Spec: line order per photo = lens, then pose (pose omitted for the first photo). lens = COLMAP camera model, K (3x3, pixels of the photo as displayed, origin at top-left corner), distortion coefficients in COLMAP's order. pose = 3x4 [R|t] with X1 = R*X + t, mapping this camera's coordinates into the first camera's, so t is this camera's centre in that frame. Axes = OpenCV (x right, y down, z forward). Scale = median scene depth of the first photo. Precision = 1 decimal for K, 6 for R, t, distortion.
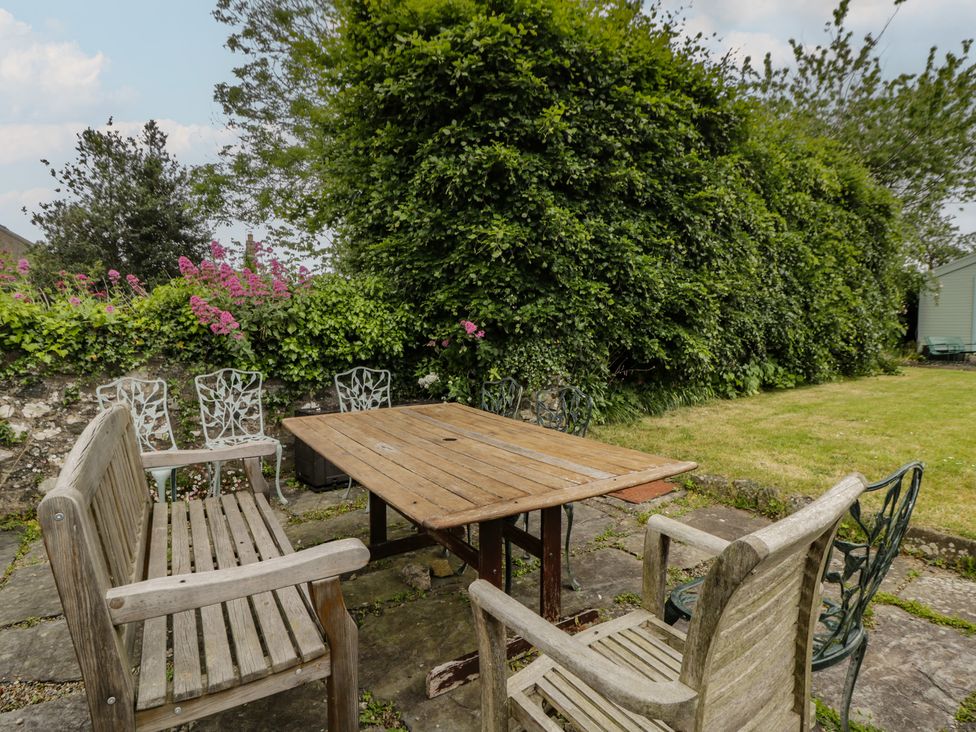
lens RADIAL K [[511.4, 0, 503.0], [0, 511.4, 351.4], [0, 0, 1]] dist [0.000773, -0.014550]
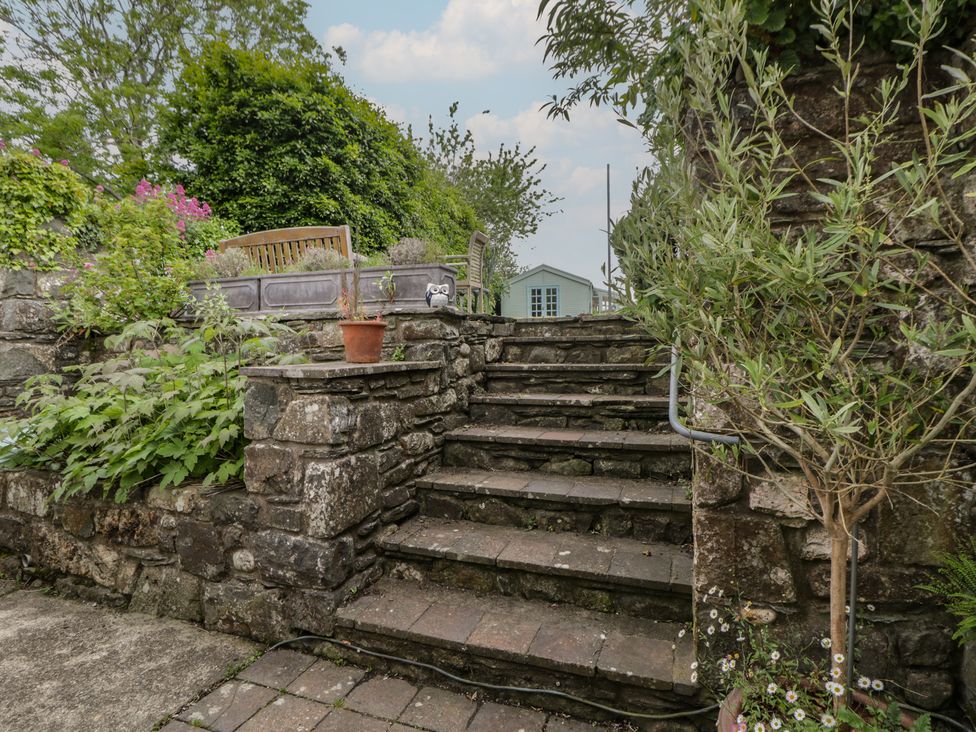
lens RADIAL K [[511.4, 0, 503.0], [0, 511.4, 351.4], [0, 0, 1]] dist [0.000773, -0.014550]
pose [[0.777204, -0.021542, 0.628880, -0.347314], [0.054235, 0.997988, -0.032841, 0.209551], [-0.626907, 0.059632, 0.776808, -0.436091]]
